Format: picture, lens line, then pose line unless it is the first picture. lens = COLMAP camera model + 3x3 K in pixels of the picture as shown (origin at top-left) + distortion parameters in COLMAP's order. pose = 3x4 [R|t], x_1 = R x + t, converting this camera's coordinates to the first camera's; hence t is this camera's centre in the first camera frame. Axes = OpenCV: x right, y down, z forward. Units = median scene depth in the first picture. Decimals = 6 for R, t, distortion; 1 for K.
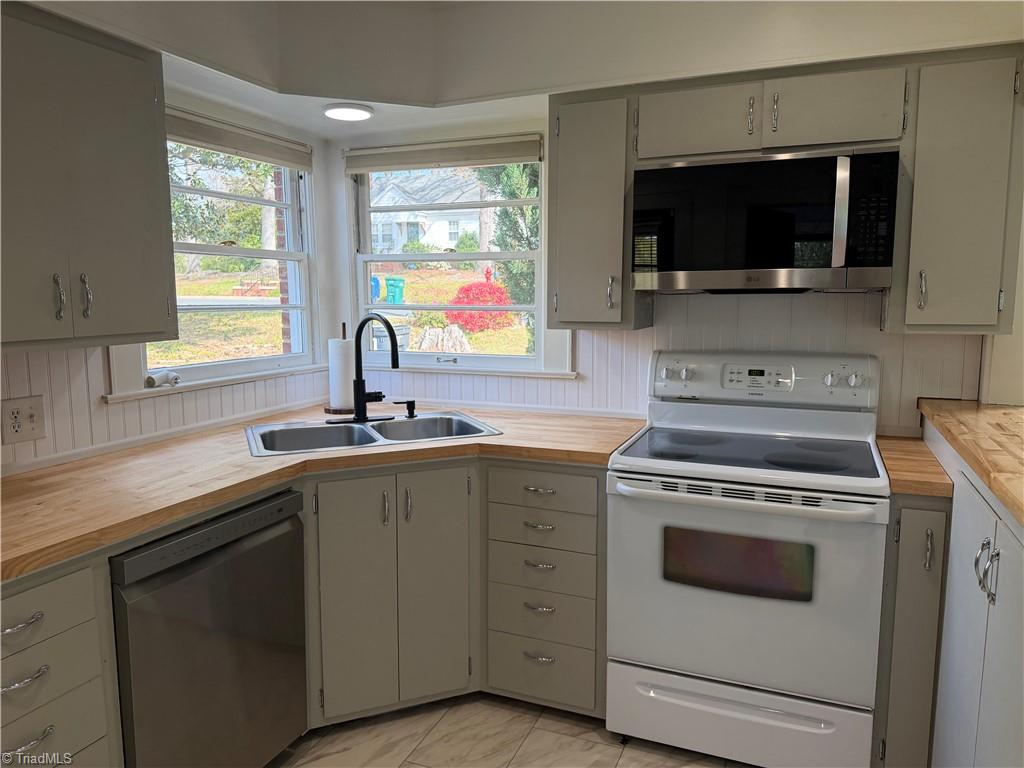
lens RADIAL K [[722.6, 0, 512.0], [0, 722.6, 384.0], [0, 0, 1]] dist [0.126199, -0.179097]
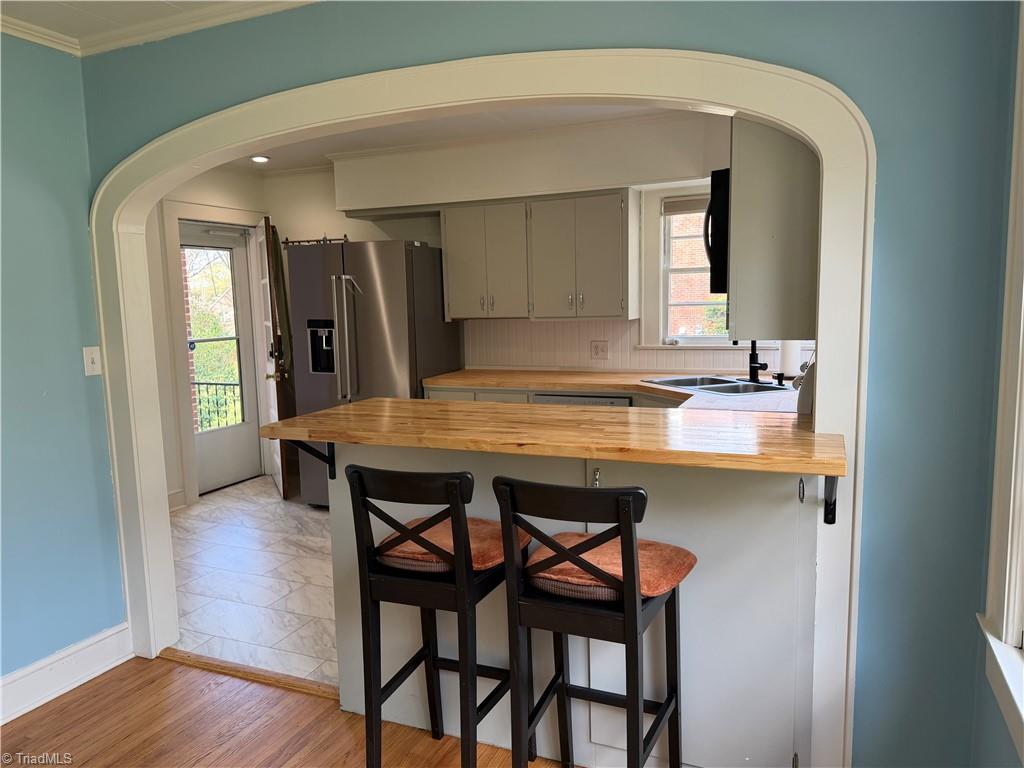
lens RADIAL K [[722.6, 0, 512.0], [0, 722.6, 384.0], [0, 0, 1]] dist [0.126199, -0.179097]
pose [[-0.016924, 0.123642, -0.992183, 1.434510], [-0.098278, 0.987314, 0.124712, -0.091825], [0.995015, 0.099621, -0.004558, 0.602458]]
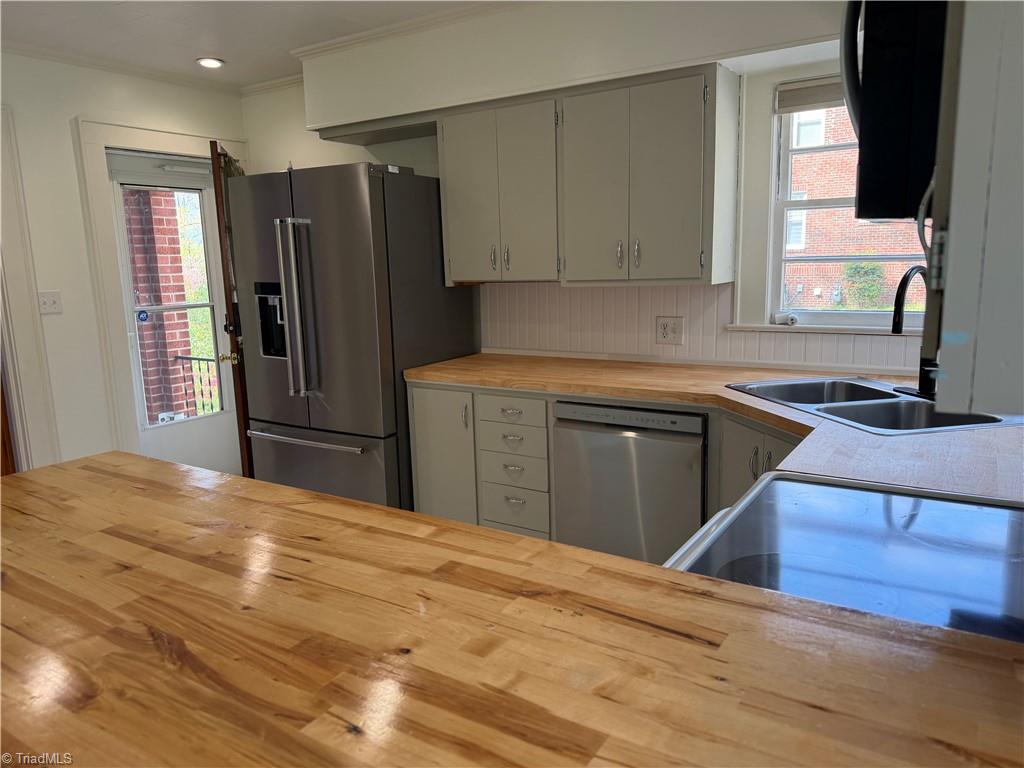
lens RADIAL K [[725.7, 0, 512.8], [0, 725.7, 387.6], [0, 0, 1]] dist [0.105922, -0.184811]
pose [[-0.176928, 0.178602, -0.967883, 0.787828], [-0.093948, 0.975842, 0.197244, -0.091730], [0.979730, 0.125829, -0.155875, 0.764386]]
